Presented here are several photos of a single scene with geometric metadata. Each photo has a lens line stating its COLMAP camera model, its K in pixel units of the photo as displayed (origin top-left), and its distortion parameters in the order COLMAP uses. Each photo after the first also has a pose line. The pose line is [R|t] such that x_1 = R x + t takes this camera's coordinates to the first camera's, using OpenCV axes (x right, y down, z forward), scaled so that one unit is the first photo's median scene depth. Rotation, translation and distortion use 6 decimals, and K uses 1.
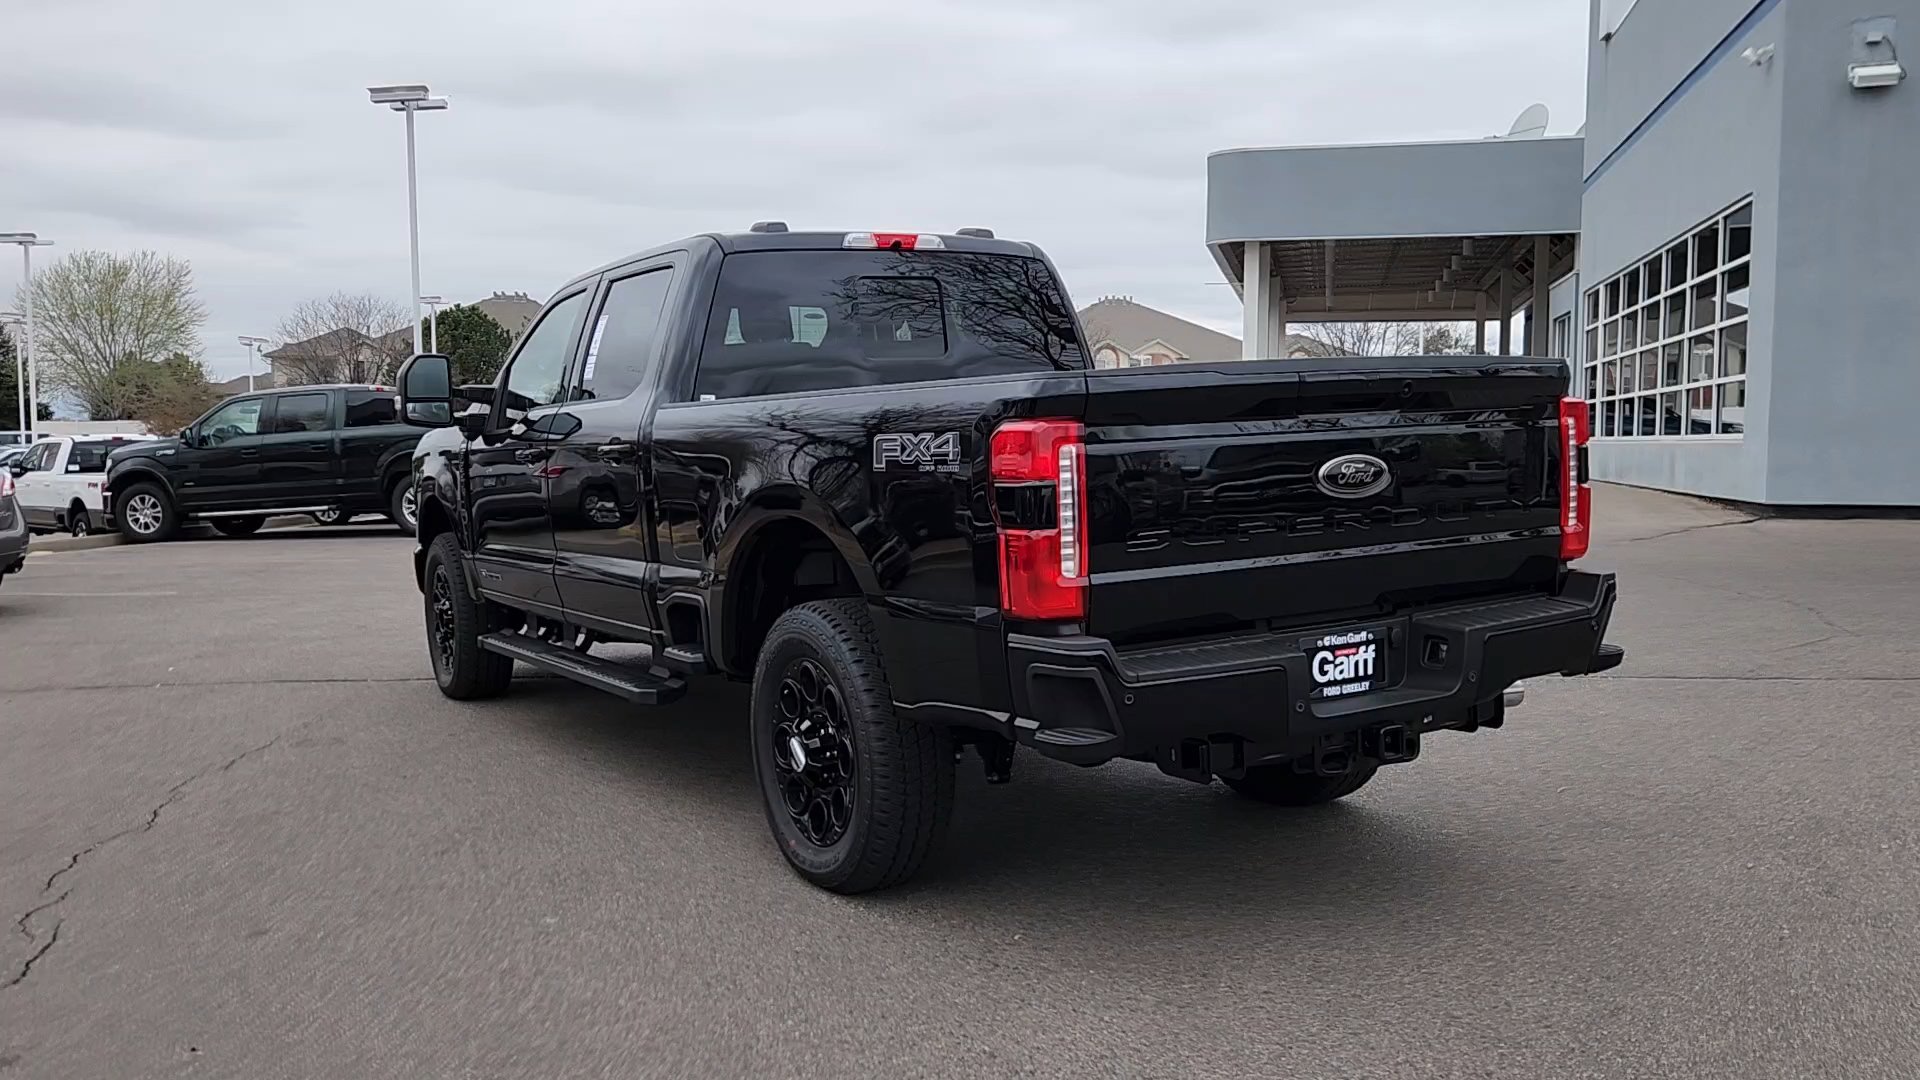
lens RADIAL K [[1613.6, 0, 947.4], [0, 1613.6, 574.4], [0, 0, 1]] dist [0.033824, -0.013378]
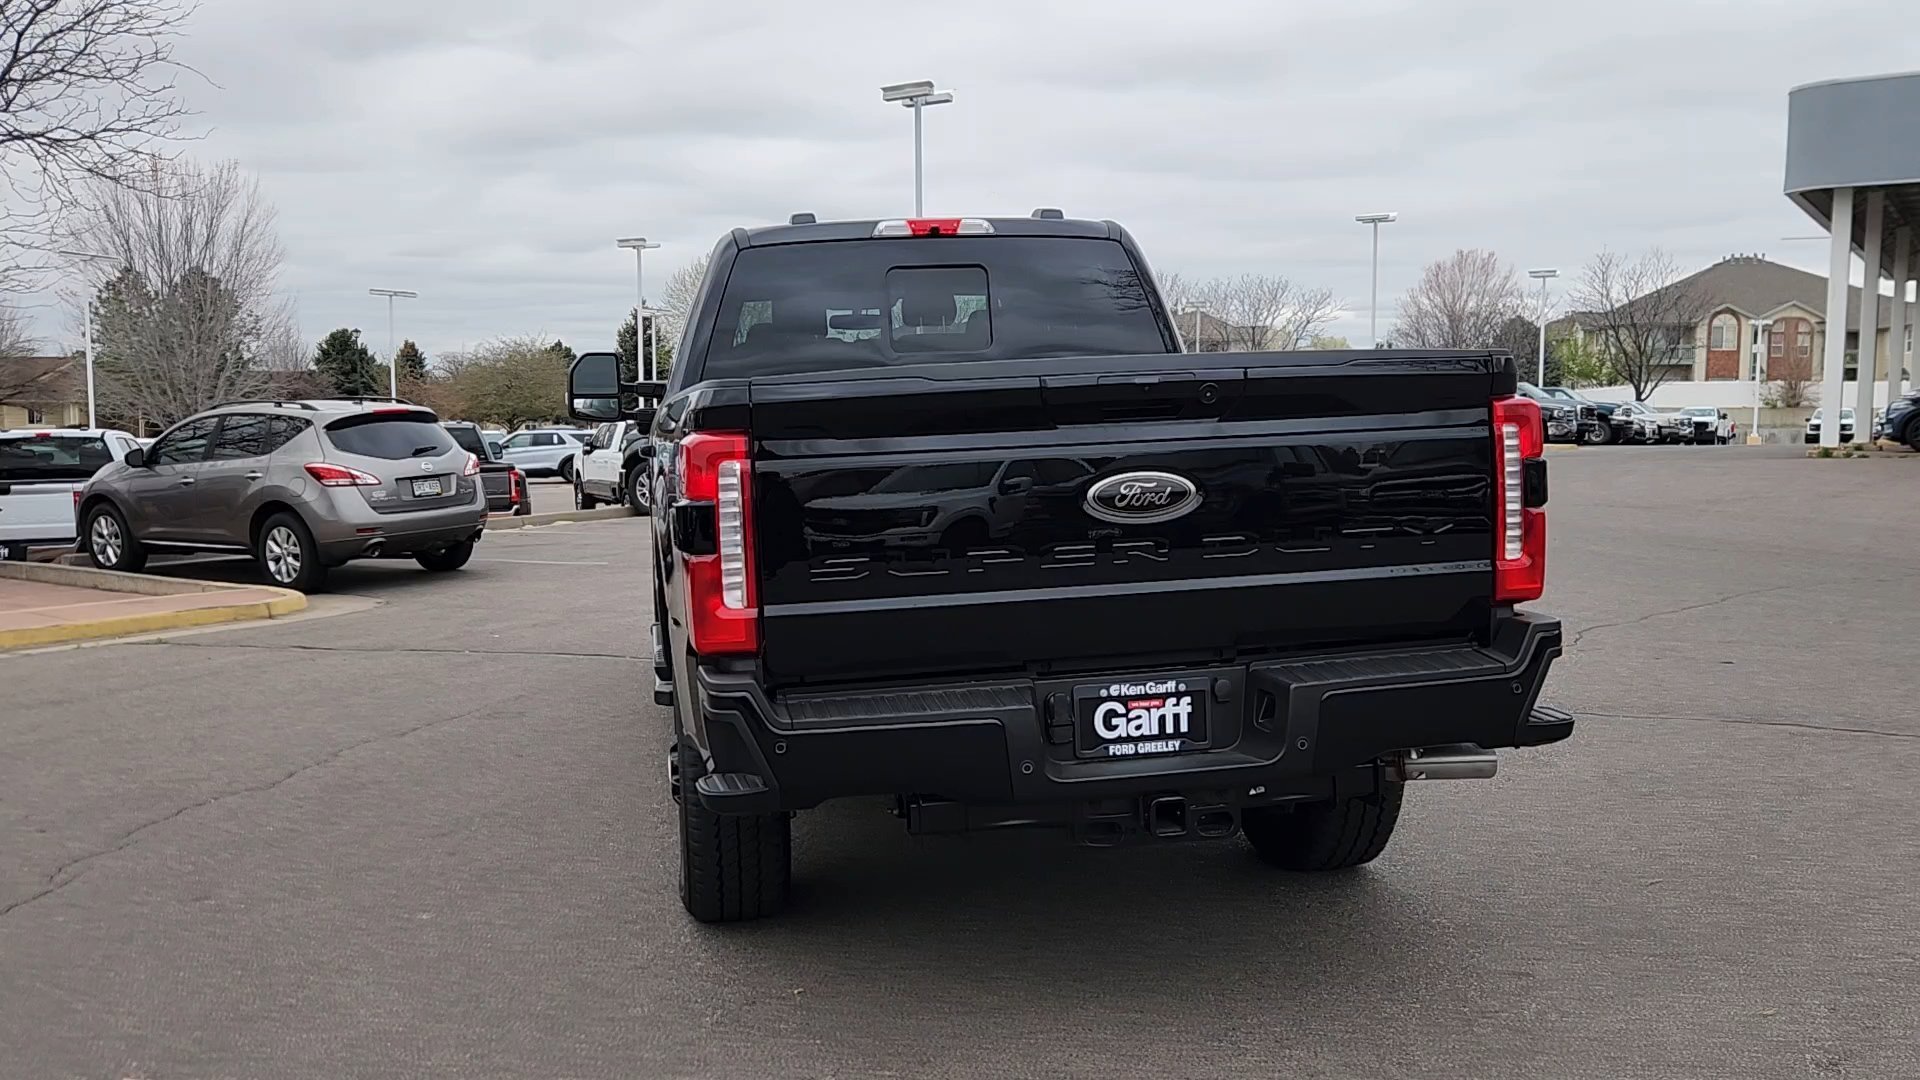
lens RADIAL K [[1613.6, 0, 947.4], [0, 1613.6, 574.4], [0, 0, 1]] dist [0.033824, -0.013378]
pose [[0.936480, 0.033616, -0.349106, 0.437972], [-0.028455, 0.999397, 0.019905, -0.033419], [0.349565, -0.008707, 0.936872, 0.170721]]
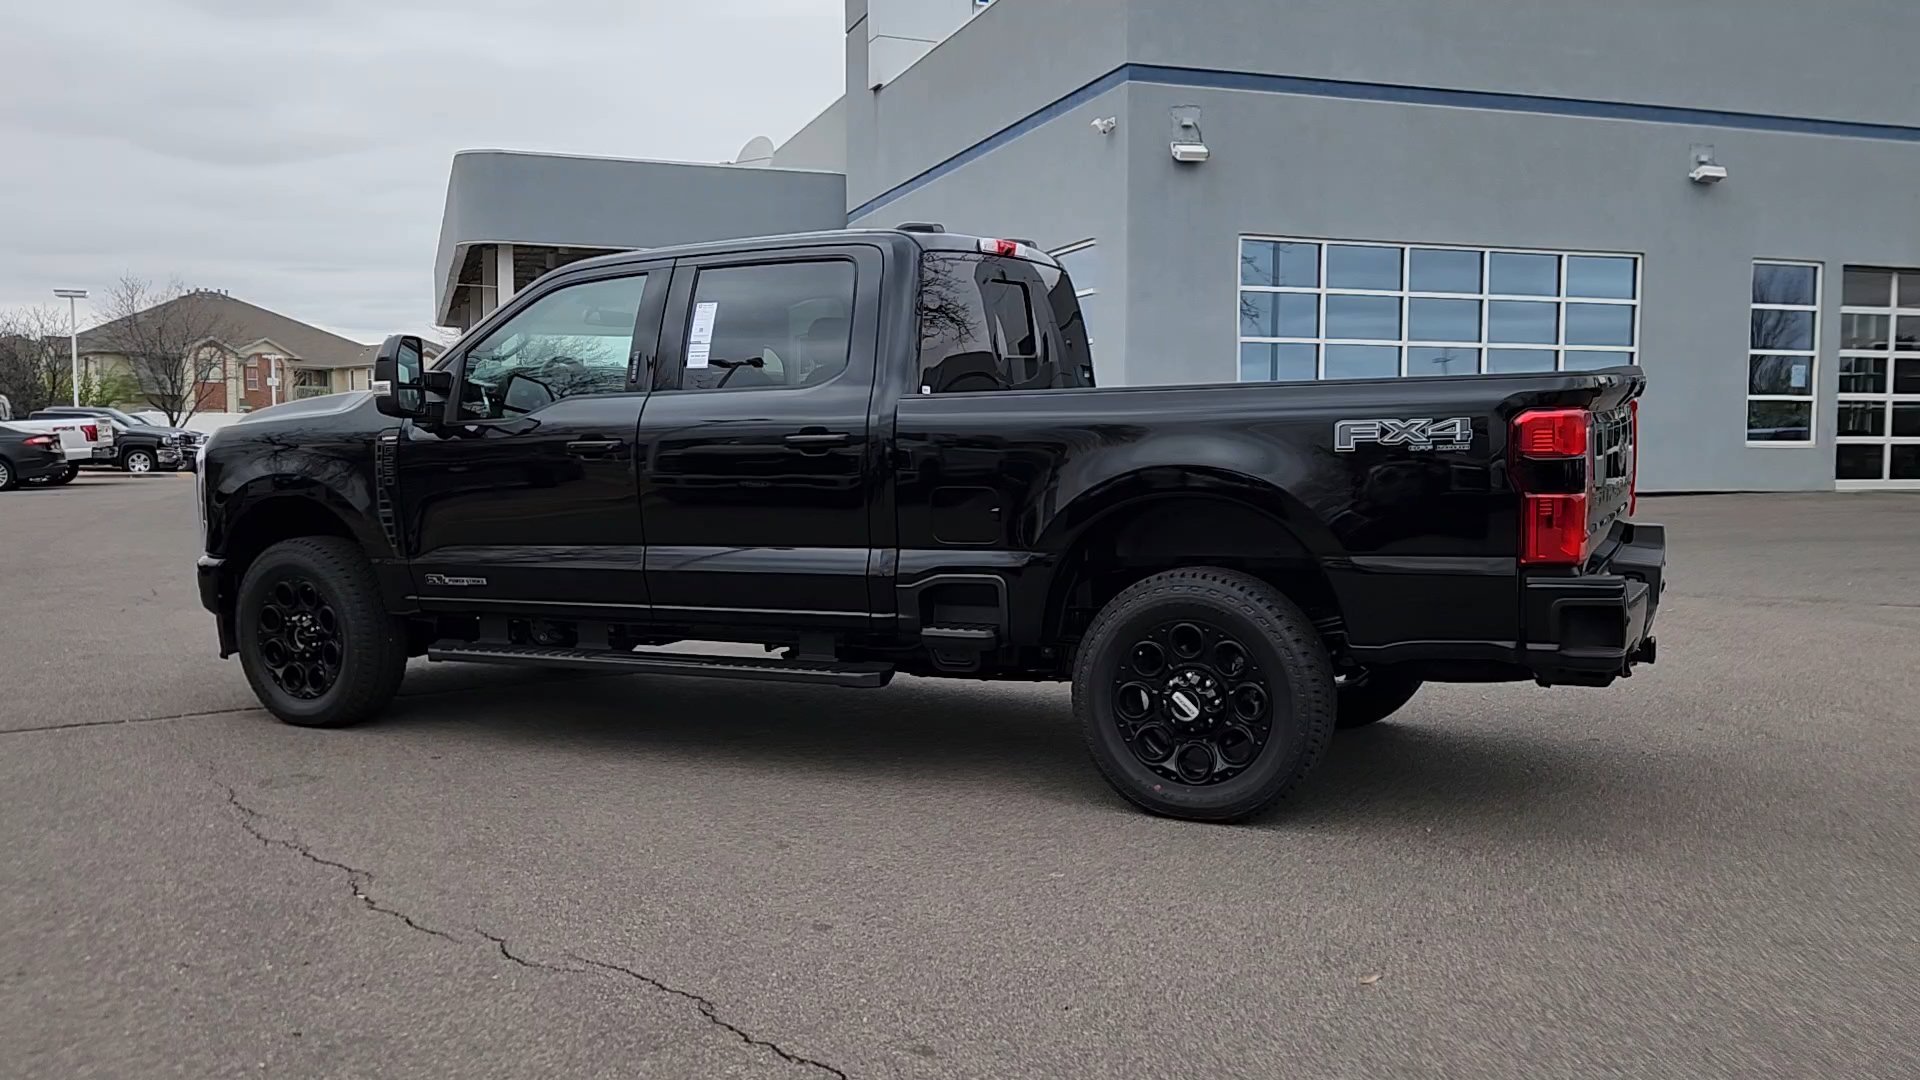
lens RADIAL K [[1613.6, 0, 947.4], [0, 1613.6, 574.4], [0, 0, 1]] dist [0.033824, -0.013378]
pose [[0.853773, -0.041198, 0.519013, -0.904705], [0.043680, 0.999018, 0.007447, 0.004741], [-0.518810, 0.016313, 0.854734, 0.135167]]
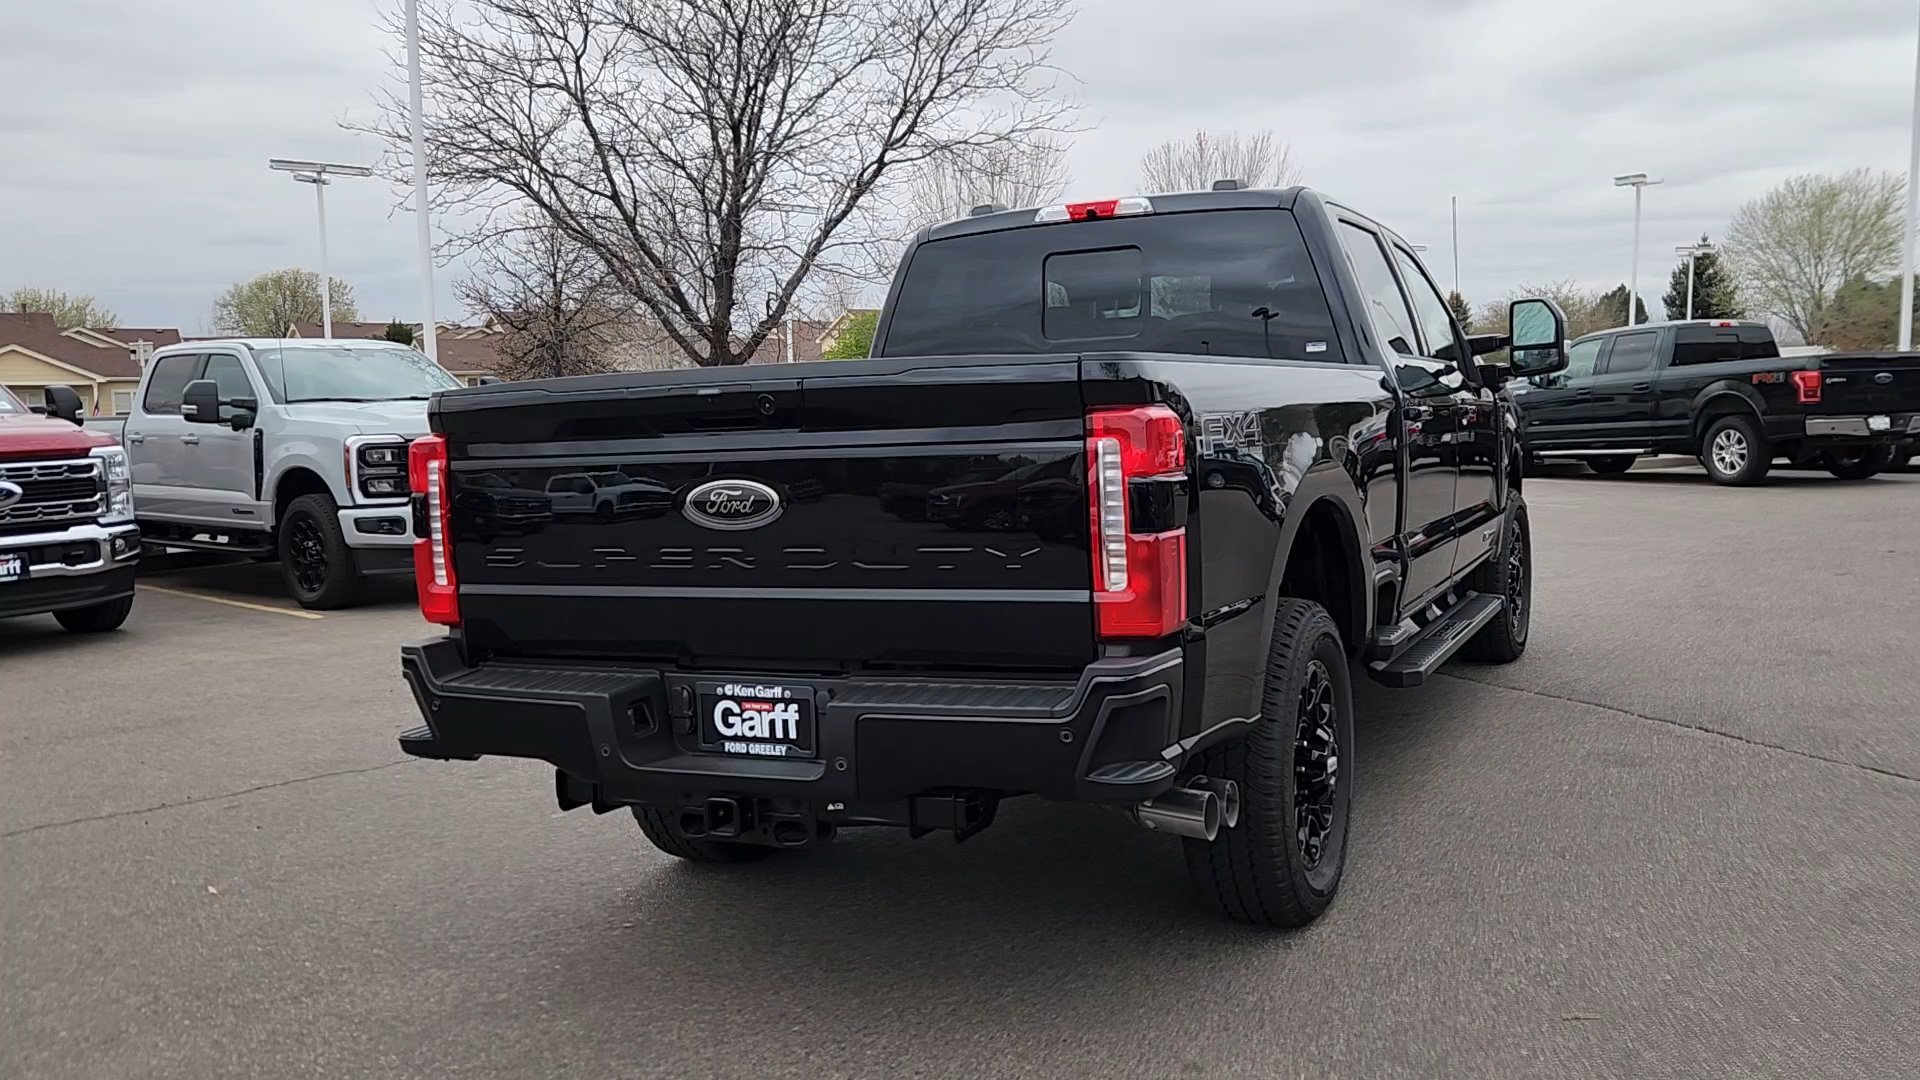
lens RADIAL K [[1613.6, 0, 947.4], [0, 1613.6, 574.4], [0, 0, 1]] dist [0.033824, -0.013378]
pose [[0.544503, 0.099437, -0.832844, 1.004735], [-0.060191, 0.995020, 0.079448, -0.096218], [0.836596, 0.006870, 0.547777, 0.605364]]
